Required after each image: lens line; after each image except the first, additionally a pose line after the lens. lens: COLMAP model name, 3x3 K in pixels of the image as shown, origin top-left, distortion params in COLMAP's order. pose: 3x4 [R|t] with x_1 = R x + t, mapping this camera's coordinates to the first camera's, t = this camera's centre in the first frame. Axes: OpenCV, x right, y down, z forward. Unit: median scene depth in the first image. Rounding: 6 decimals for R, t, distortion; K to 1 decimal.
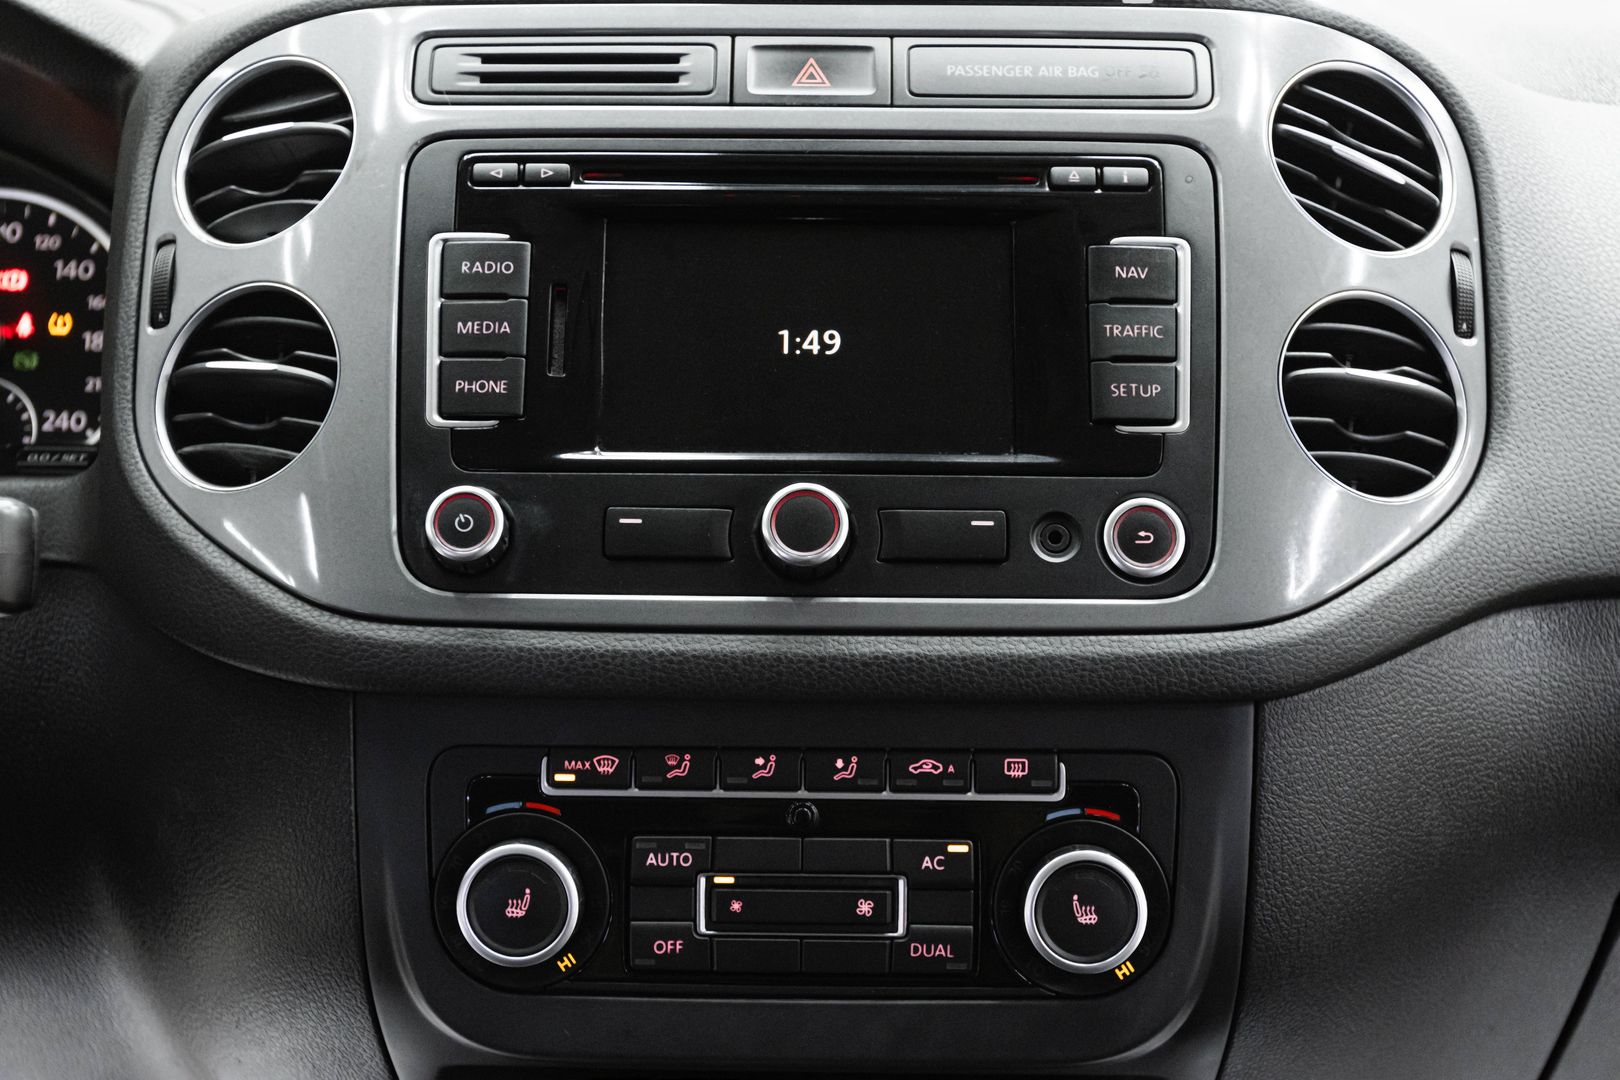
lens RADIAL K [[2556.3, 0, 806.2], [0, 2556.3, 545.6], [0, 0, 1]] dist [0.018484, 0.000000]
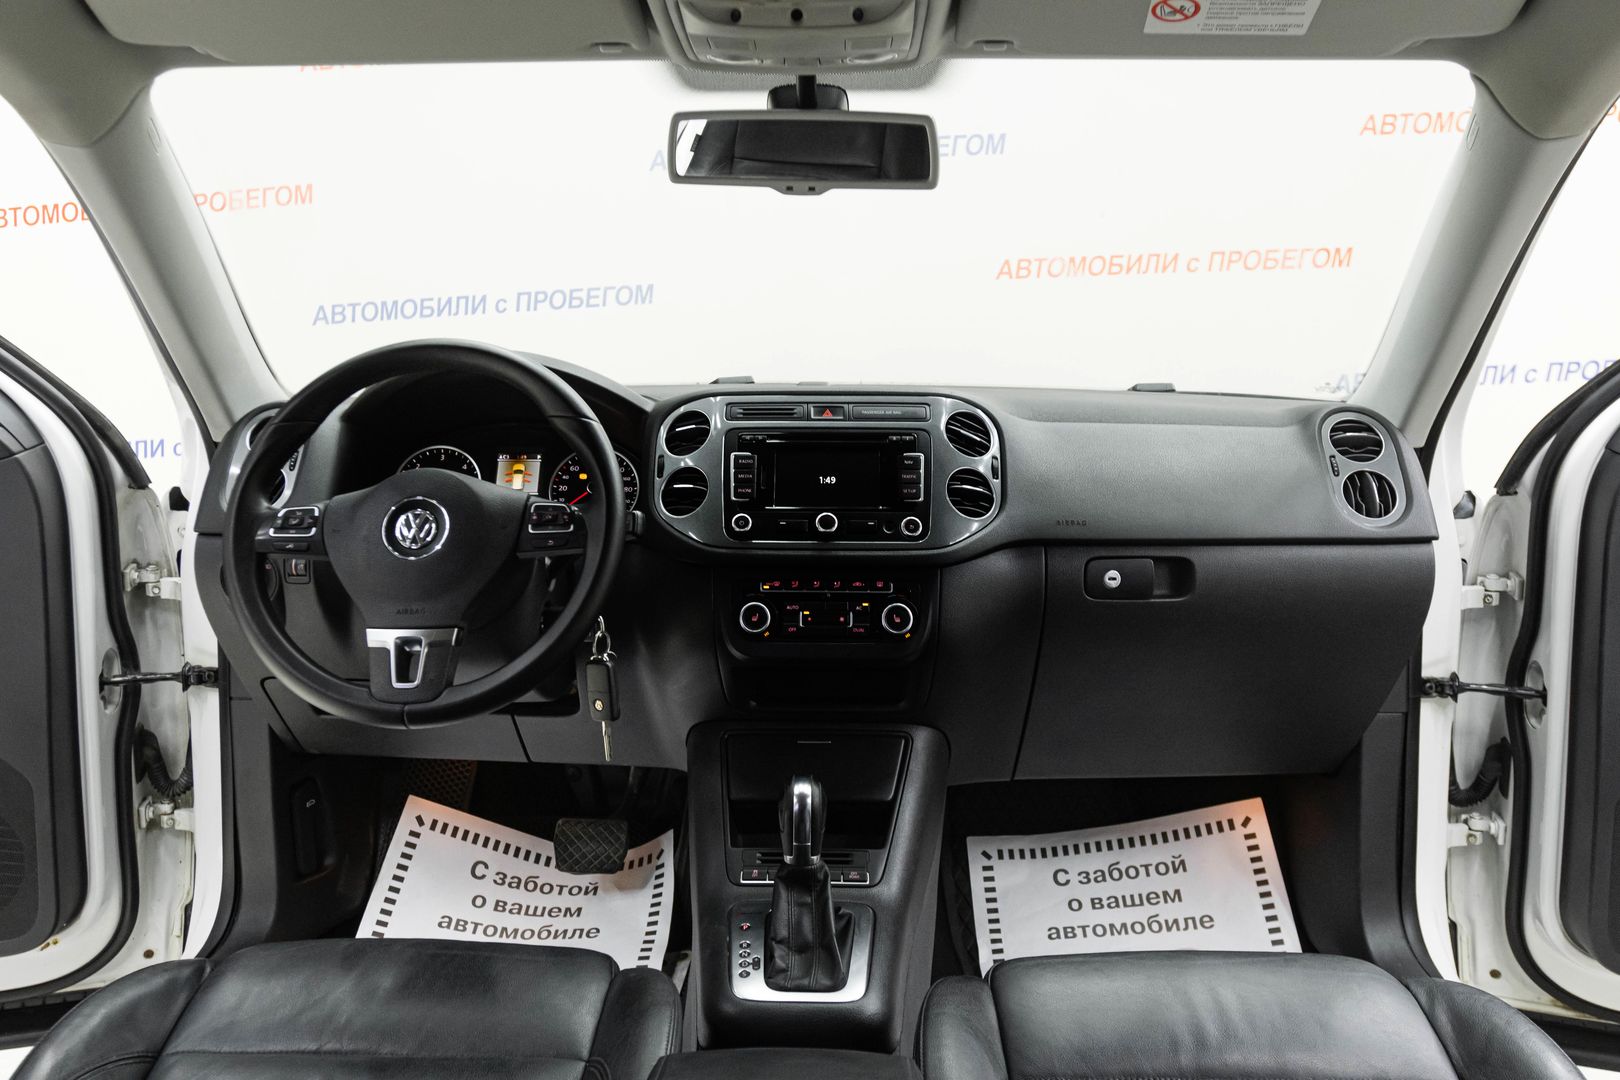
lens RADIAL K [[1210.7, 0, 819.3], [0, 1210.7, 536.5], [0, 0, 1]] dist [-0.008278, -0.004142]
pose [[0.999997, -0.002397, -0.000273, -0.010861], [0.002362, 0.995863, -0.090834, 0.174471], [0.000489, 0.090833, 0.995866, -0.837902]]
